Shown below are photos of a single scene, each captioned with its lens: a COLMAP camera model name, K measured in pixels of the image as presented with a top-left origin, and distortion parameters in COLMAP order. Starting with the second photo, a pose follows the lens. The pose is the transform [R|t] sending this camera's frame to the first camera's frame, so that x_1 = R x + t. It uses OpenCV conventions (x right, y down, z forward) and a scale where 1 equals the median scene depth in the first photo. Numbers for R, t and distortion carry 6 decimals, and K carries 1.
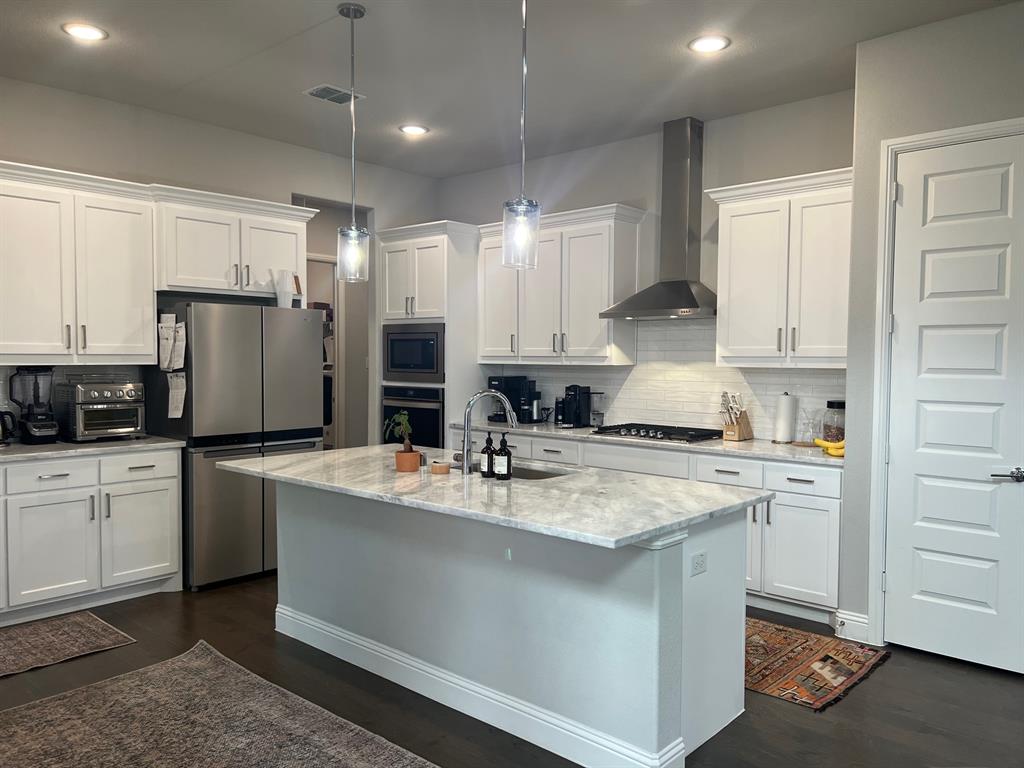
lens RADIAL K [[755.3, 0, 515.4], [0, 755.3, 389.2], [0, 0, 1]] dist [0.035717, -0.049638]
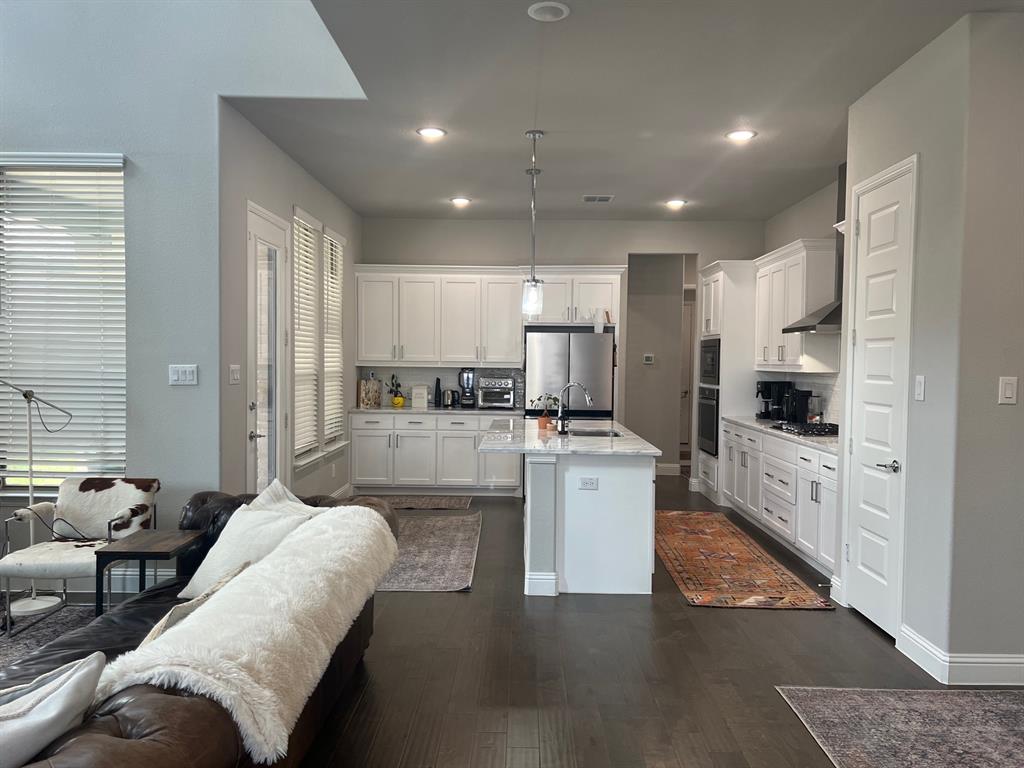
lens RADIAL K [[755.3, 0, 515.9], [0, 755.3, 382.1], [0, 0, 1]] dist [0.035717, -0.049638]
pose [[0.654507, 0.022689, -0.755716, 0.733331], [-0.039421, 0.999214, -0.004141, 0.007072], [0.755028, 0.032502, 0.654887, -0.131199]]
